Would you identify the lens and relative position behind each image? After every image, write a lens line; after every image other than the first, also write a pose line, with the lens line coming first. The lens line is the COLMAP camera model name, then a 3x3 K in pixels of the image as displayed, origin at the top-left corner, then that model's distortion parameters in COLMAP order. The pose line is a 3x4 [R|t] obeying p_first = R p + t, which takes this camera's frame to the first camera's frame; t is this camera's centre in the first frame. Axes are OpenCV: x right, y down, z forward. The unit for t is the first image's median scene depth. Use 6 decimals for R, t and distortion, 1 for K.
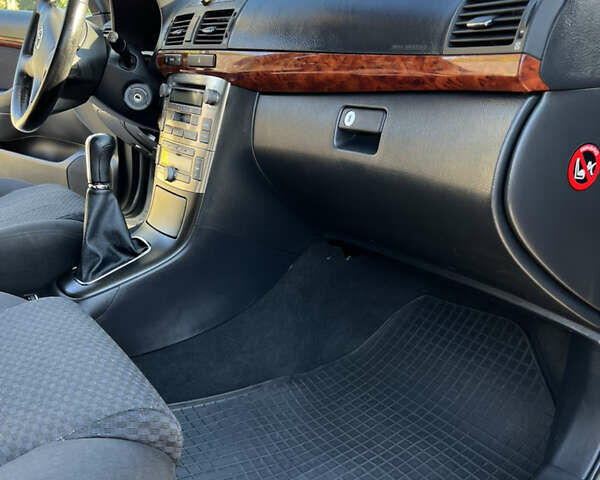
lens RADIAL K [[607.3, 0, 300.0], [0, 607.3, 240.0], [0, 0, 1]] dist [0.082515, -0.175118]
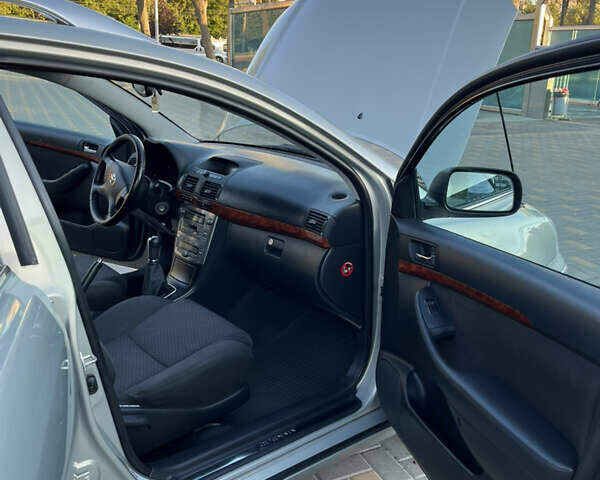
lens RADIAL K [[607.3, 0, 300.0], [0, 607.3, 240.0], [0, 0, 1]] dist [0.082515, -0.175118]
pose [[0.993908, 0.000255, 0.110216, -0.061541], [0.001511, 0.999872, -0.015939, -0.135433], [-0.110206, 0.016008, 0.993780, -1.235027]]
